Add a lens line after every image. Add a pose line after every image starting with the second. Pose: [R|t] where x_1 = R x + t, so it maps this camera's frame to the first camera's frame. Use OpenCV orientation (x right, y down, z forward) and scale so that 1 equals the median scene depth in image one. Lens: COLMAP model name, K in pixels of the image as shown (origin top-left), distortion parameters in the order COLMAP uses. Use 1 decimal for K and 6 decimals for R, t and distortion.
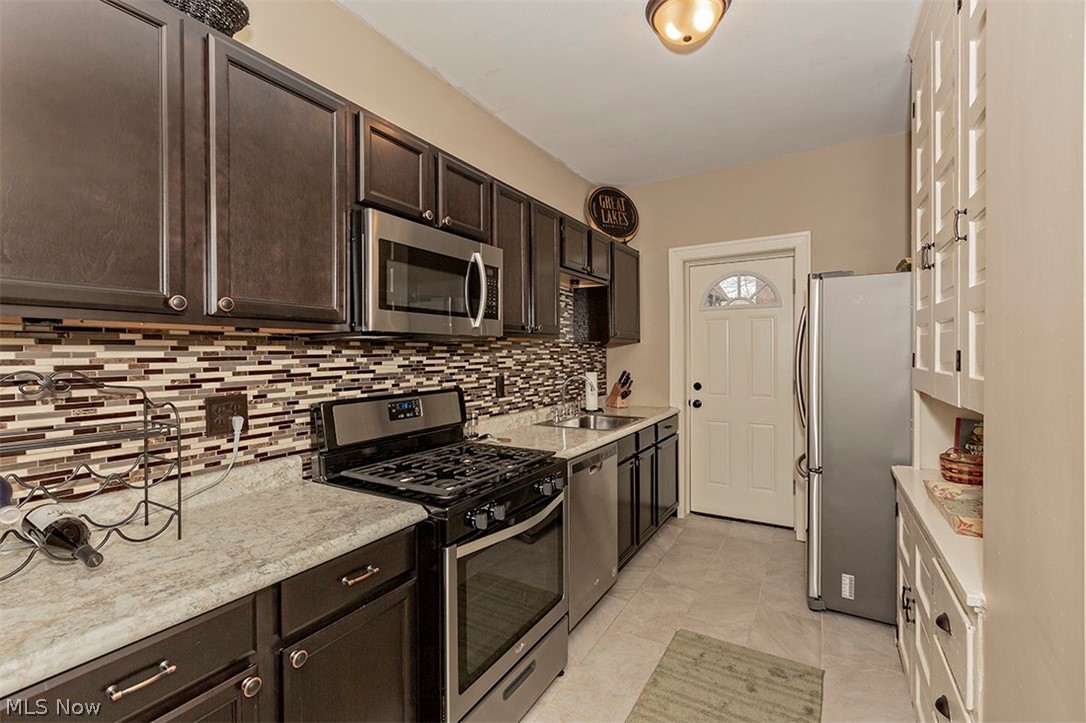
lens RADIAL K [[483.9, 0, 543.0], [0, 483.9, 361.5], [0, 0, 1]] dist [-0.000665, -0.000136]
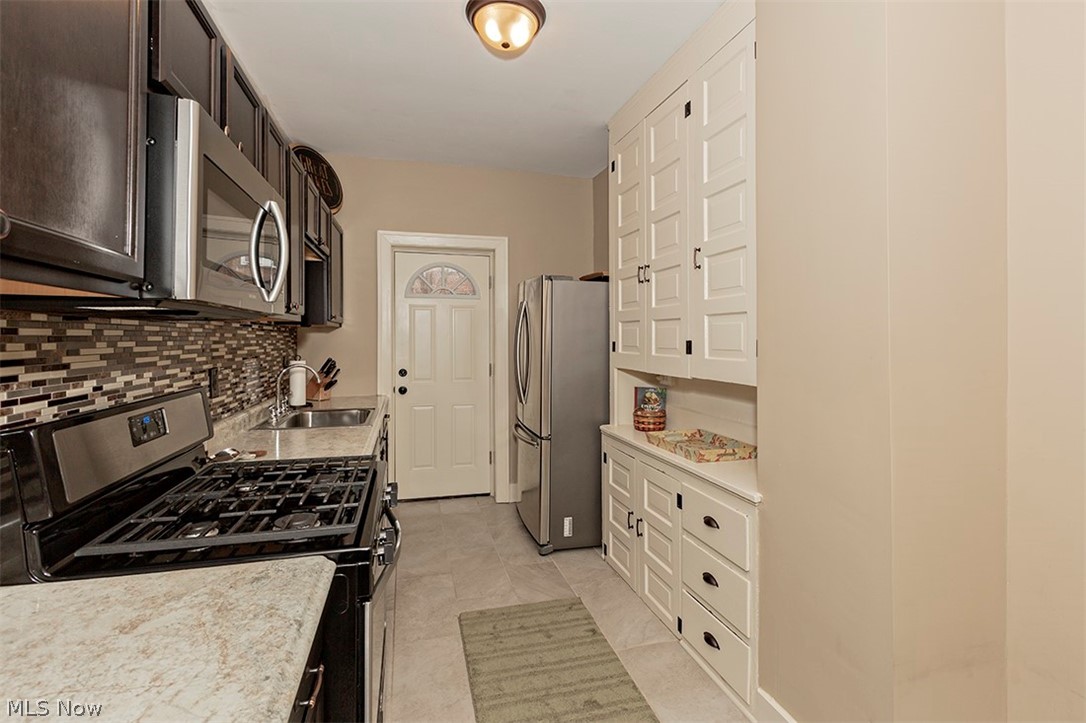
lens RADIAL K [[481.6, 0, 540.5], [0, 481.6, 338.2], [0, 0, 1]] dist [-0.003133, -0.000248]
pose [[0.695487, 0.012858, 0.718424, -0.342378], [0.000618, 0.999829, -0.018493, -0.001960], [-0.718538, 0.013305, 0.695360, 0.183782]]
